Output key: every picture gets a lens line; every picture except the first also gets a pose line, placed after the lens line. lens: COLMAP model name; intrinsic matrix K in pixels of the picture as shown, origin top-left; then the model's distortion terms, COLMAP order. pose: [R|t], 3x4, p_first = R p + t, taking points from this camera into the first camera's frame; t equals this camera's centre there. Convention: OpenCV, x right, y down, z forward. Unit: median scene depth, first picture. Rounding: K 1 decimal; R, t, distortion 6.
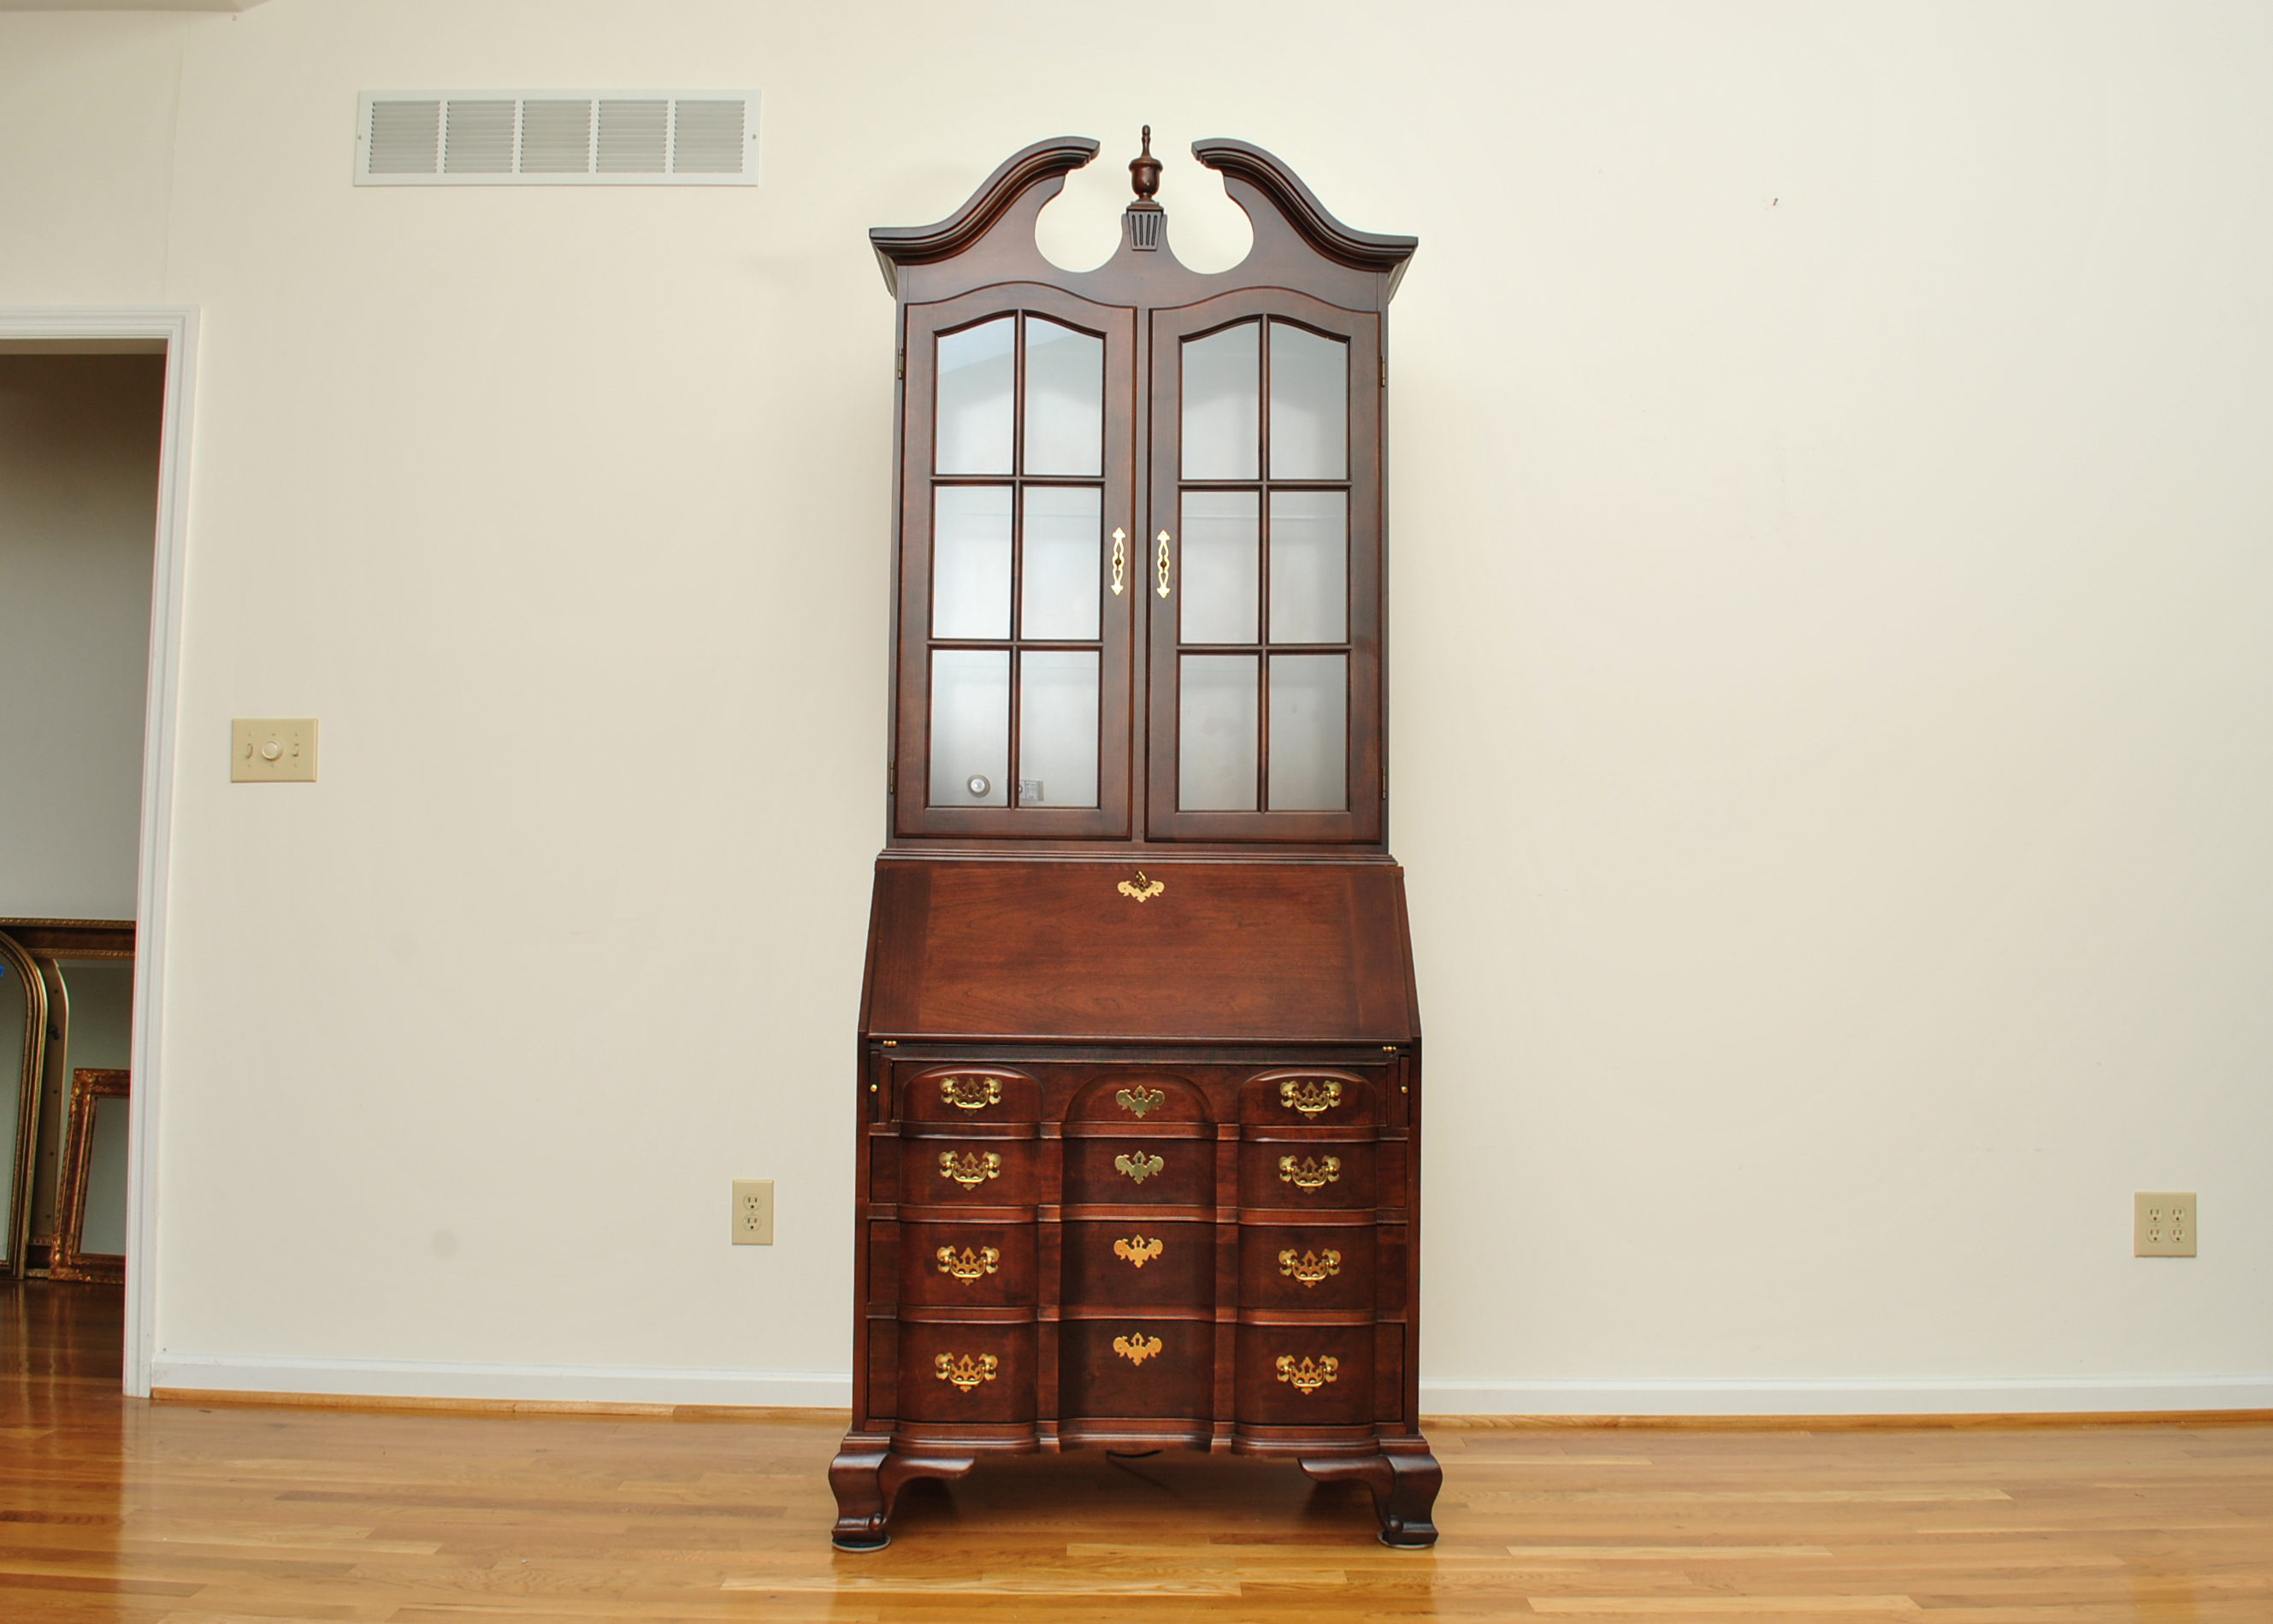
lens RADIAL K [[1956.5, 0, 1149.7], [0, 1956.5, 807.1], [0, 0, 1]] dist [-0.084453, 0.027448]
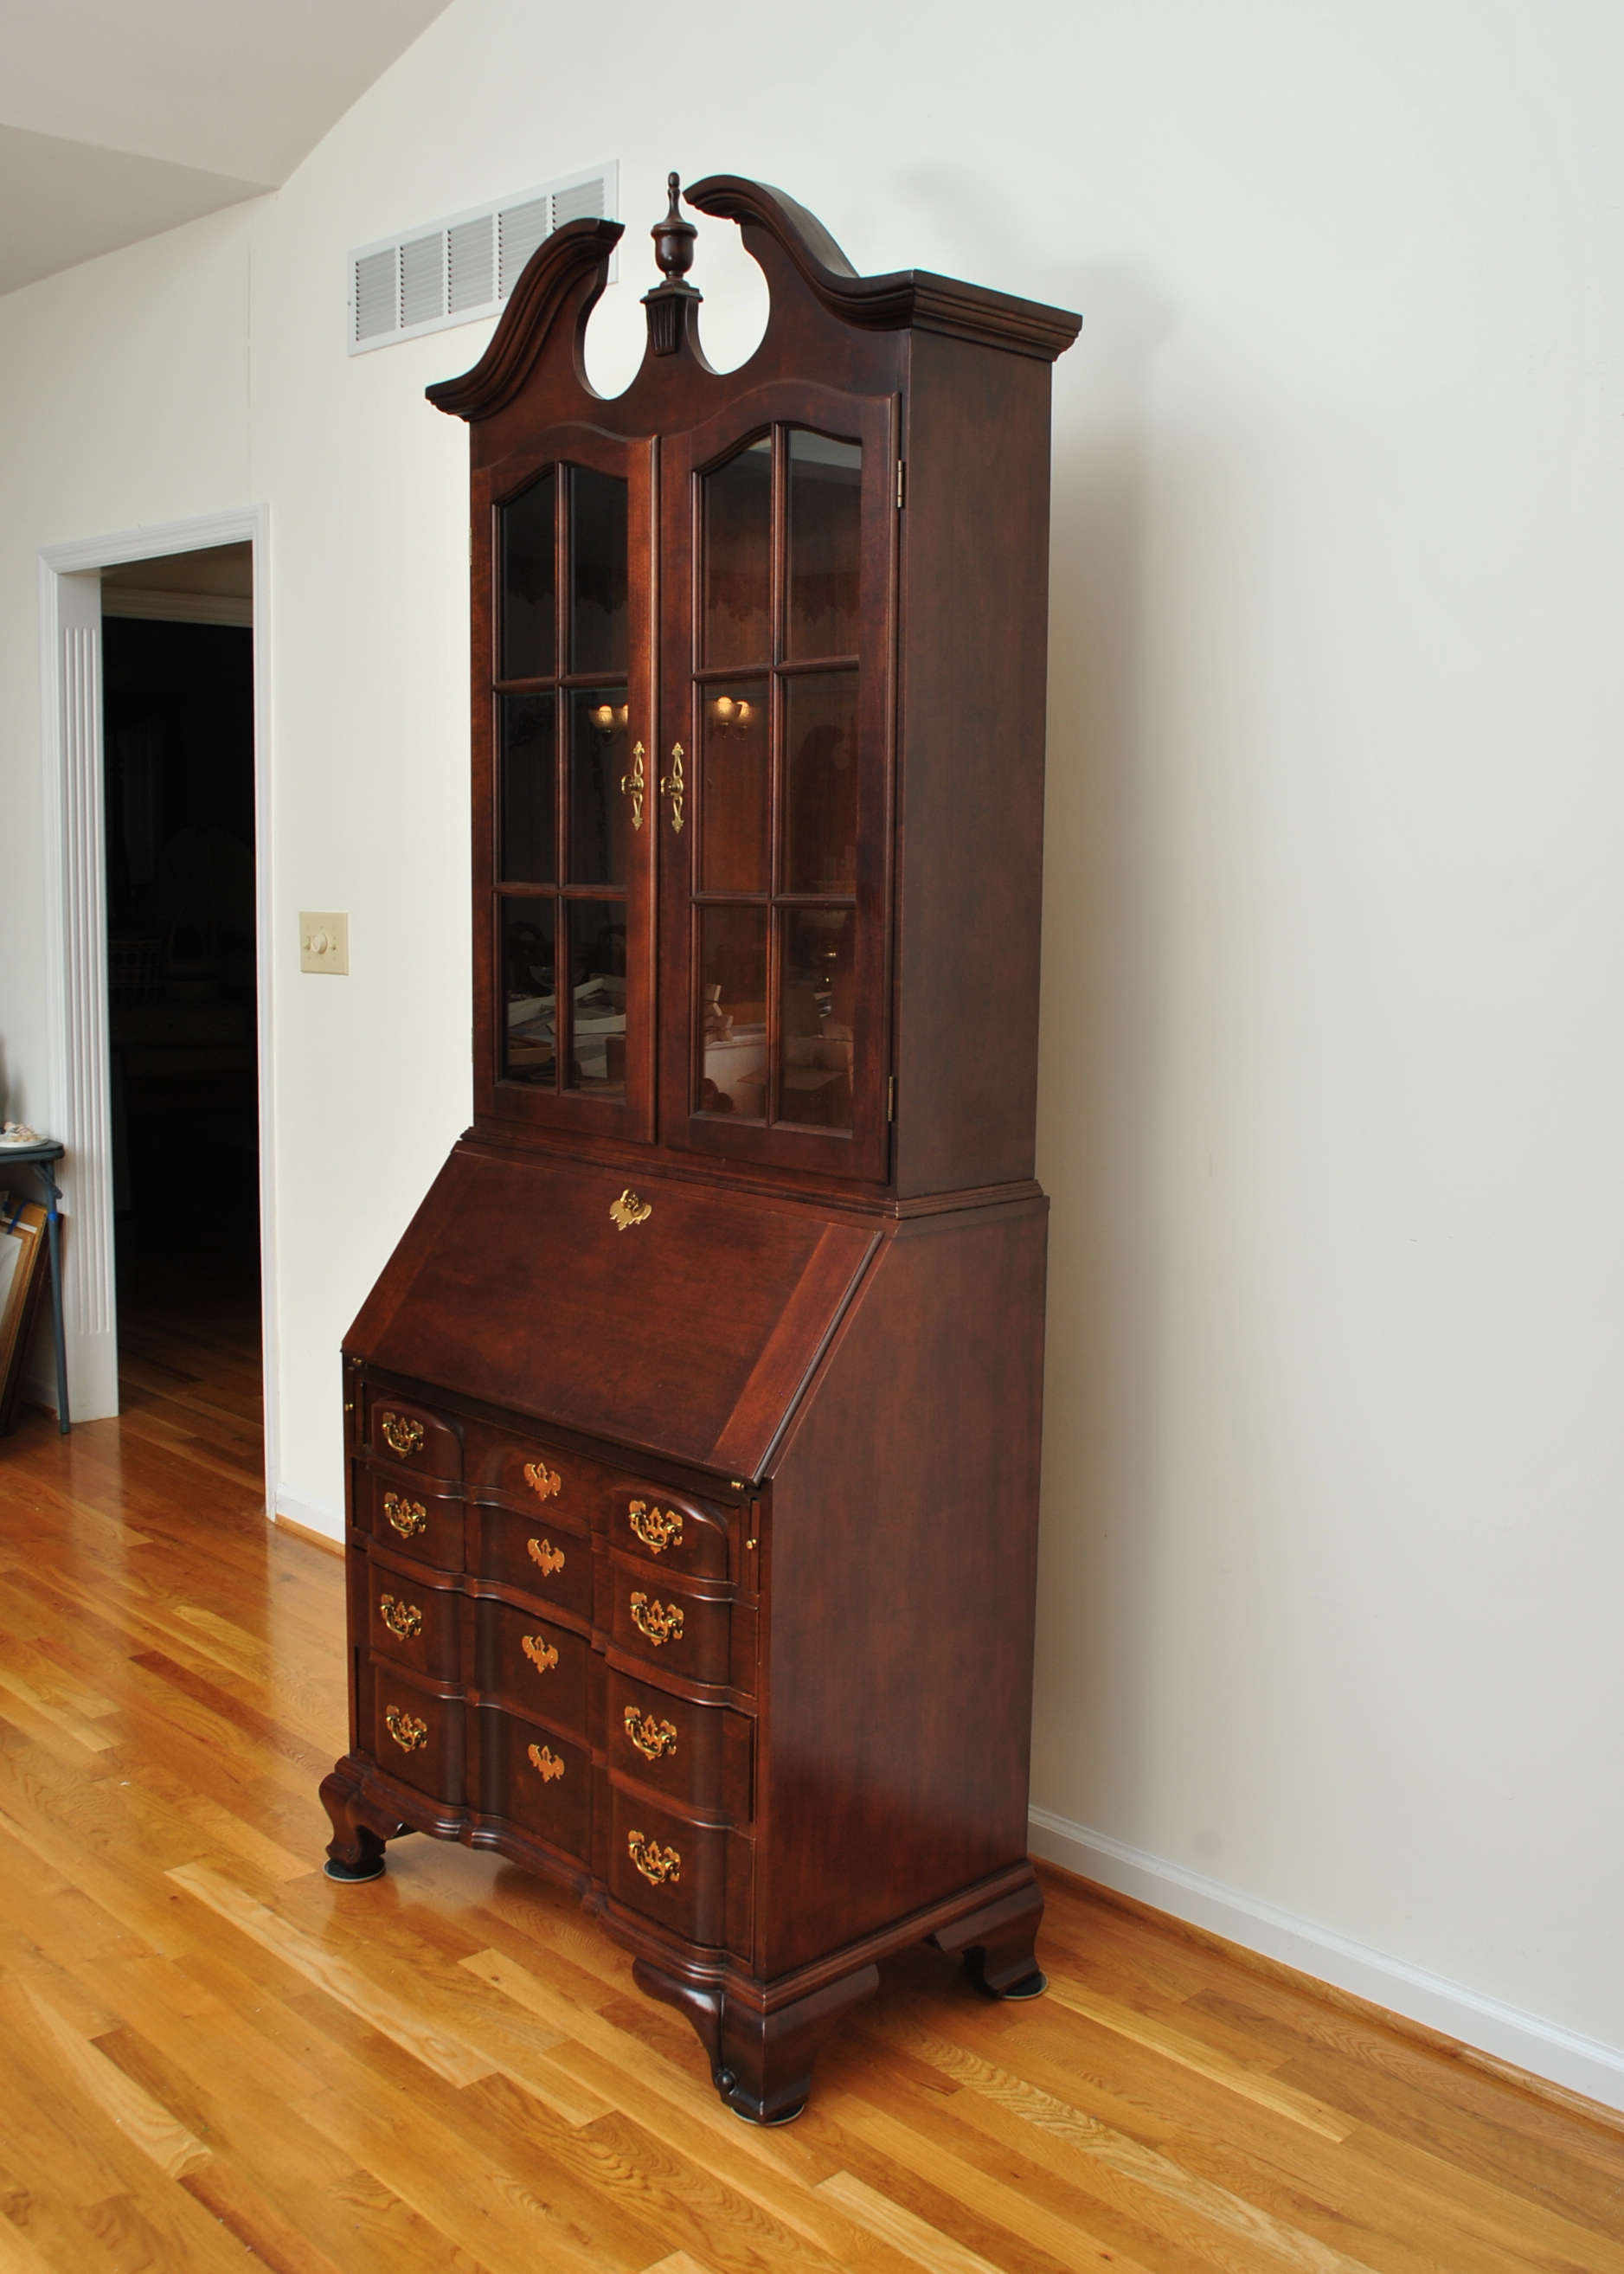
lens RADIAL K [[2174.1, 0, 808.8], [0, 2174.1, 1138.7], [0, 0, 1]] dist [-0.055253, 0.000000]
pose [[0.688019, 0.099532, -0.718835, 0.647741], [0.031437, 0.985532, 0.166549, -0.126541], [0.725011, -0.137187, 0.674936, 0.441110]]
